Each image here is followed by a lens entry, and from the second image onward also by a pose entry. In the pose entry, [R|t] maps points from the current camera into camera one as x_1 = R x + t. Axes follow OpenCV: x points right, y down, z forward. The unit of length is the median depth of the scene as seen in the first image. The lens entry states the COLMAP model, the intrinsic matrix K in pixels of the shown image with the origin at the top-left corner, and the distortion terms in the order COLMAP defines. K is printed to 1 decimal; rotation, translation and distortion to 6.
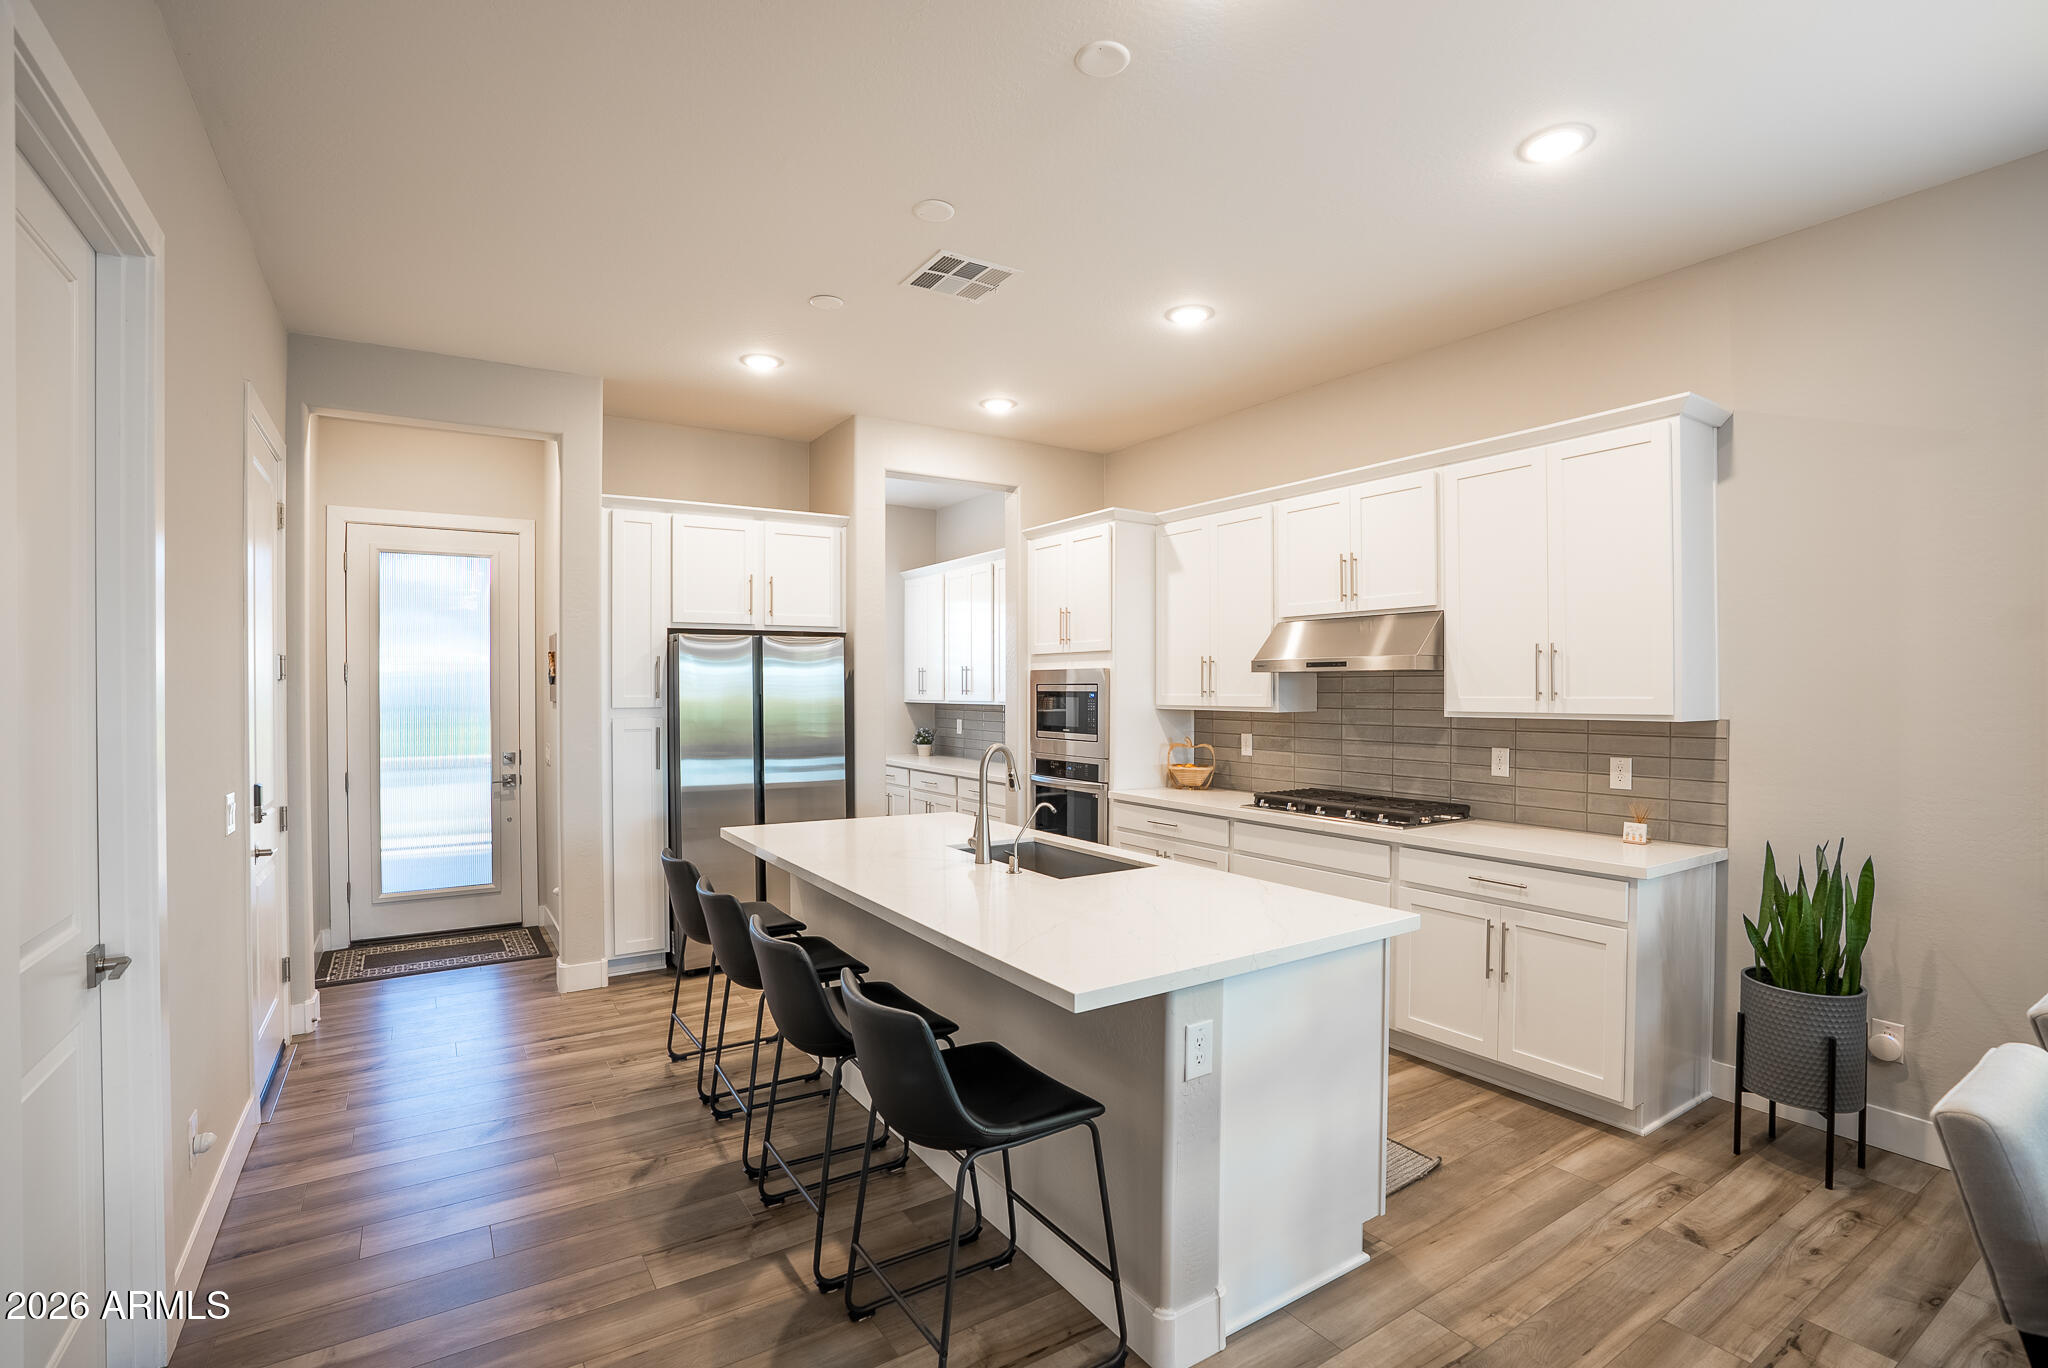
lens RADIAL K [[947.5, 0, 1016.8], [0, 947.5, 688.7], [0, 0, 1]] dist [-0.076115, 0.028745]
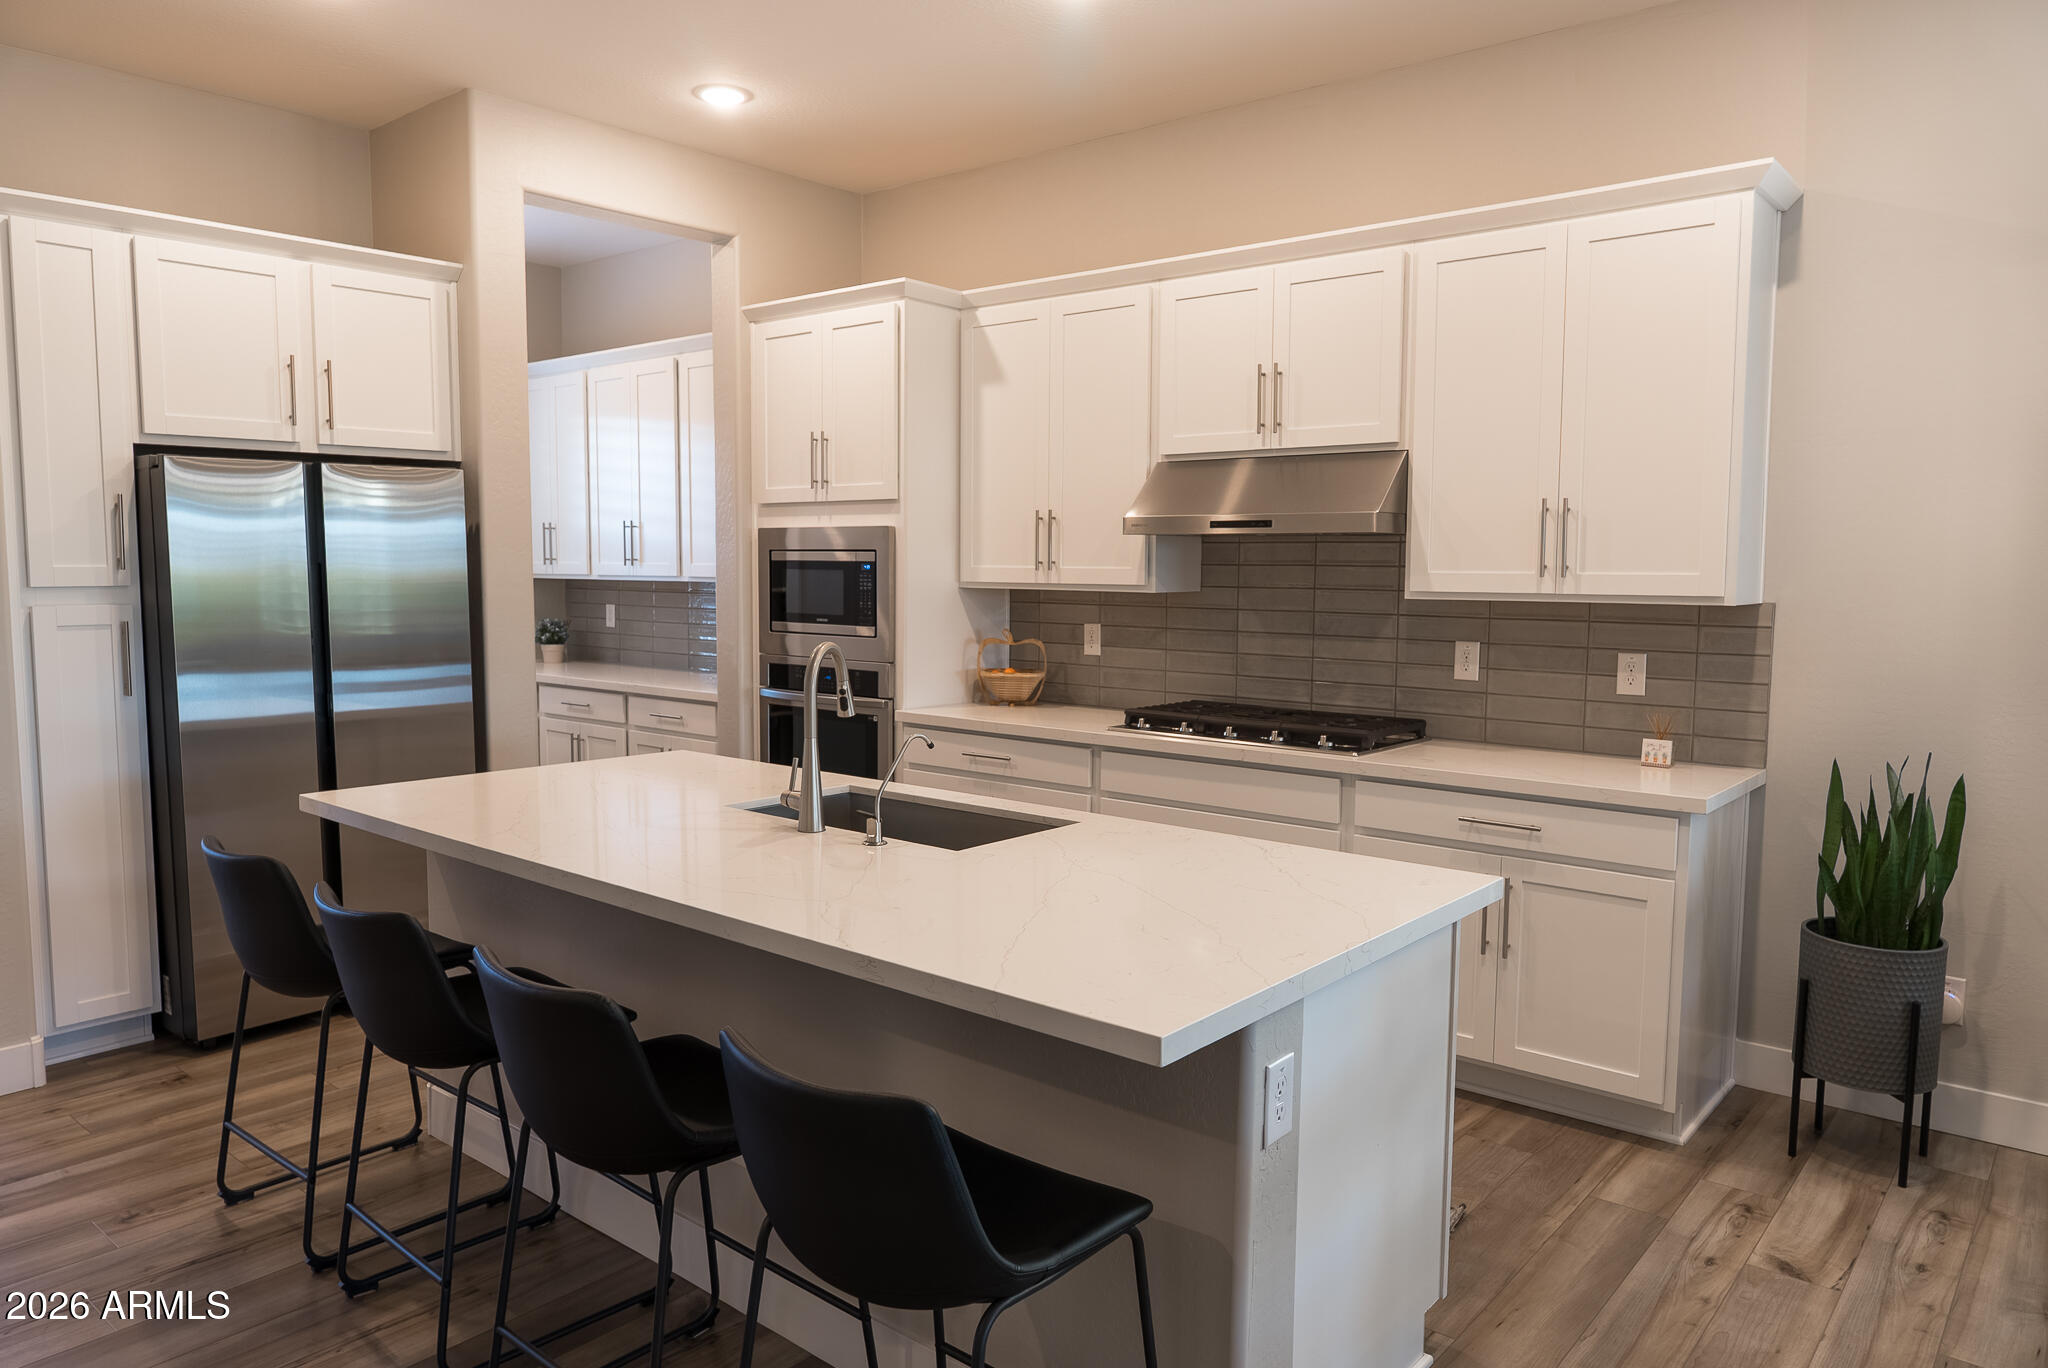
lens RADIAL K [[1359.6, 0, 1019.7], [0, 1359.6, 674.8], [0, 0, 1]] dist [-0.010797, 0.002088]
pose [[0.955740, -0.018735, 0.293616, -0.127481], [-0.006201, 0.996466, 0.083765, 0.002174], [-0.294148, -0.081878, 0.952246, 0.077445]]
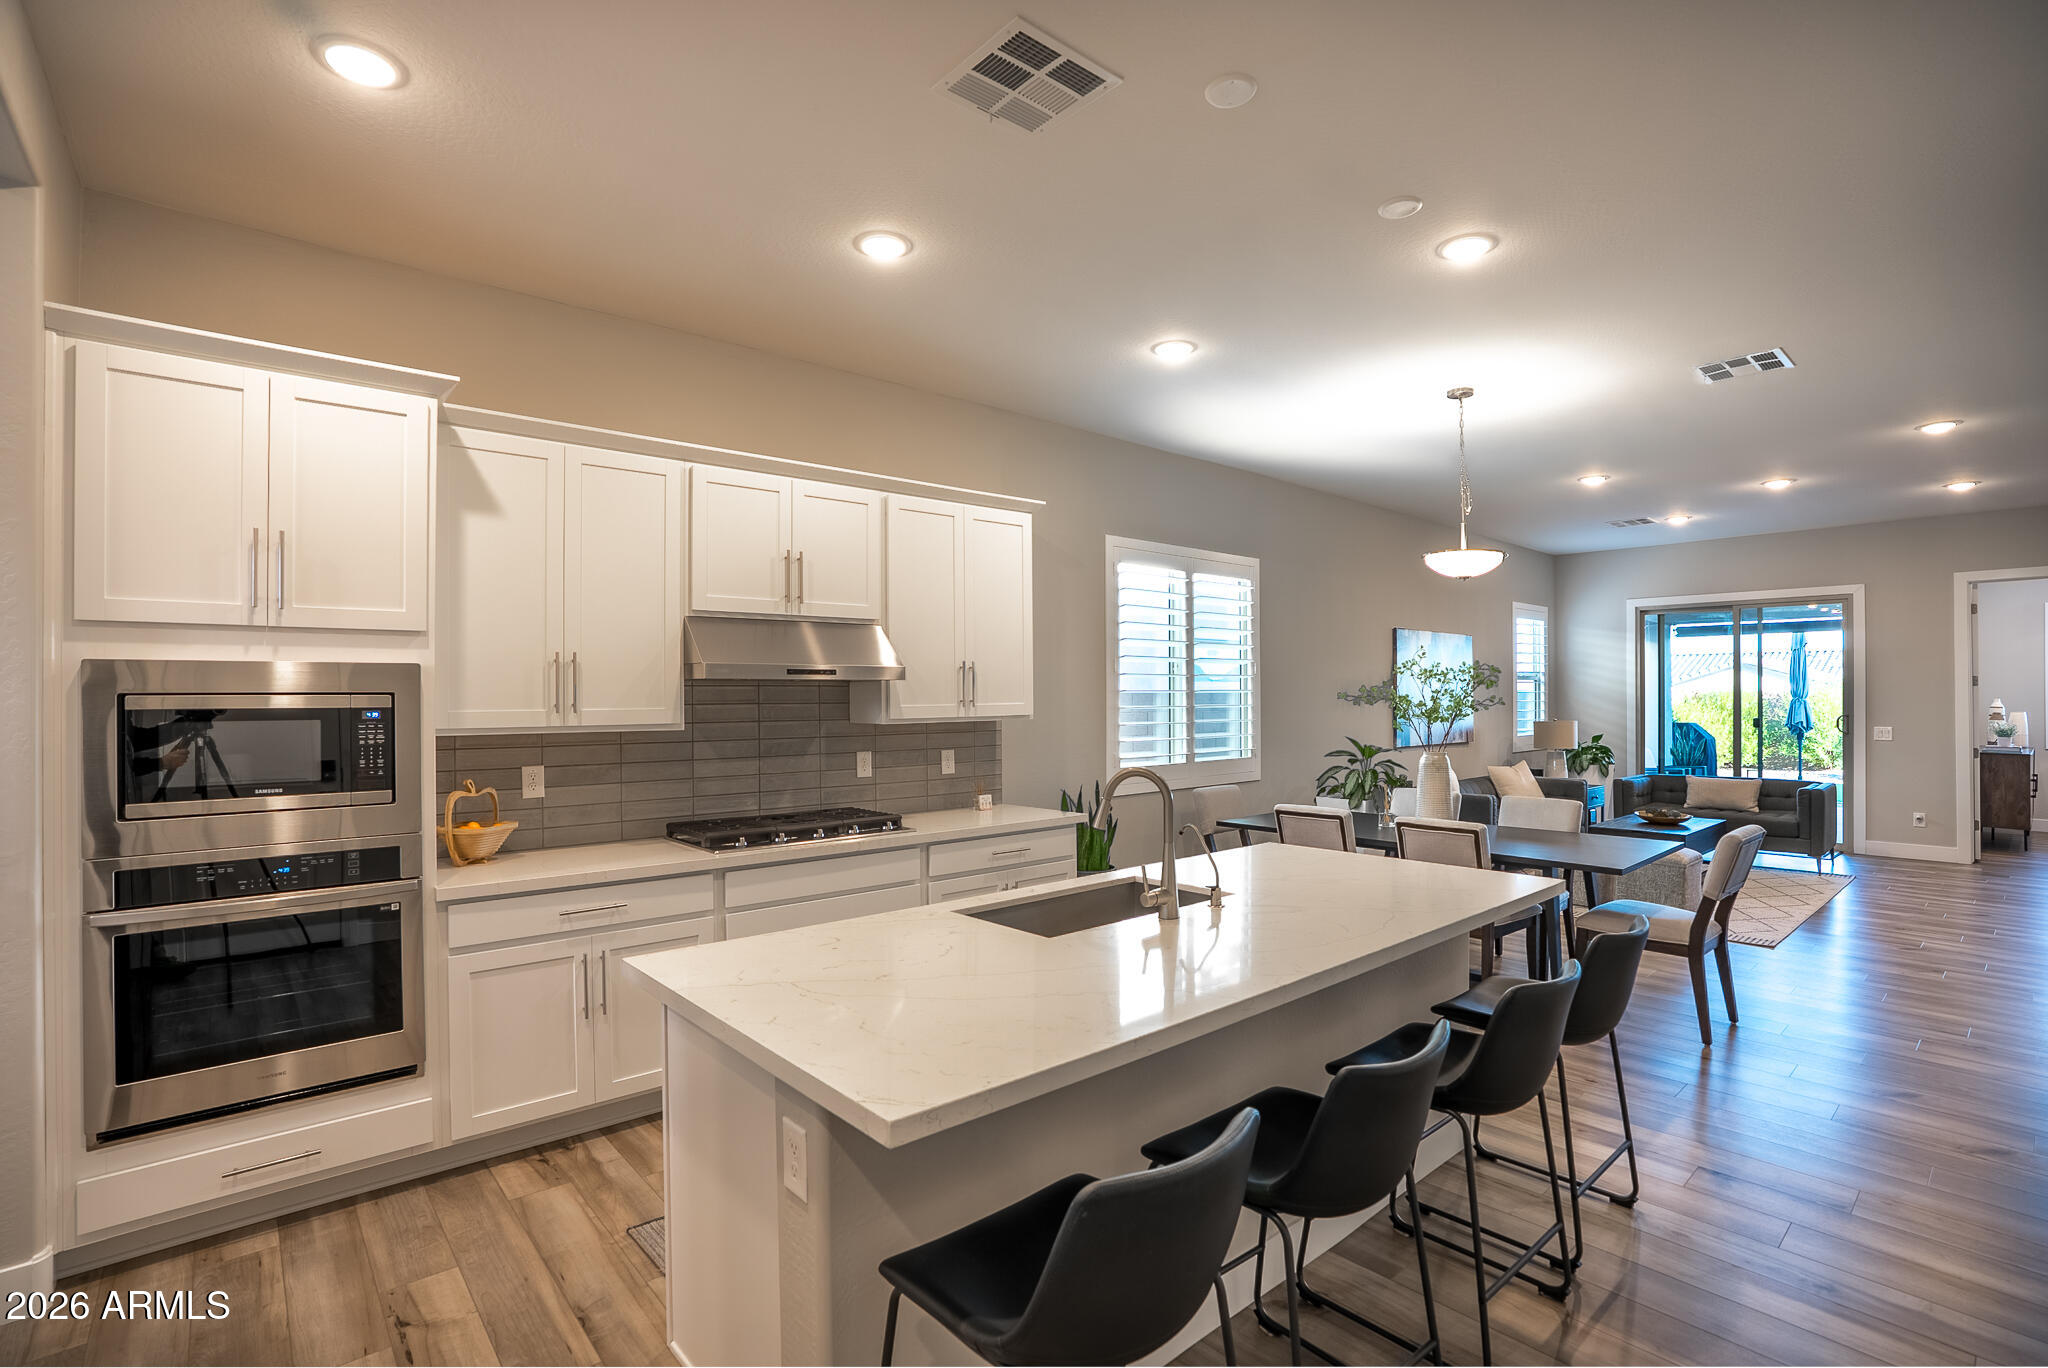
lens RADIAL K [[947.5, 0, 1016.8], [0, 947.5, 688.7], [0, 0, 1]] dist [-0.076115, 0.028745]
pose [[-0.141294, 0.006080, 0.989949, -0.602681], [0.003892, 0.999977, -0.005586, -0.004151], [-0.989960, 0.003063, -0.141315, 0.938492]]
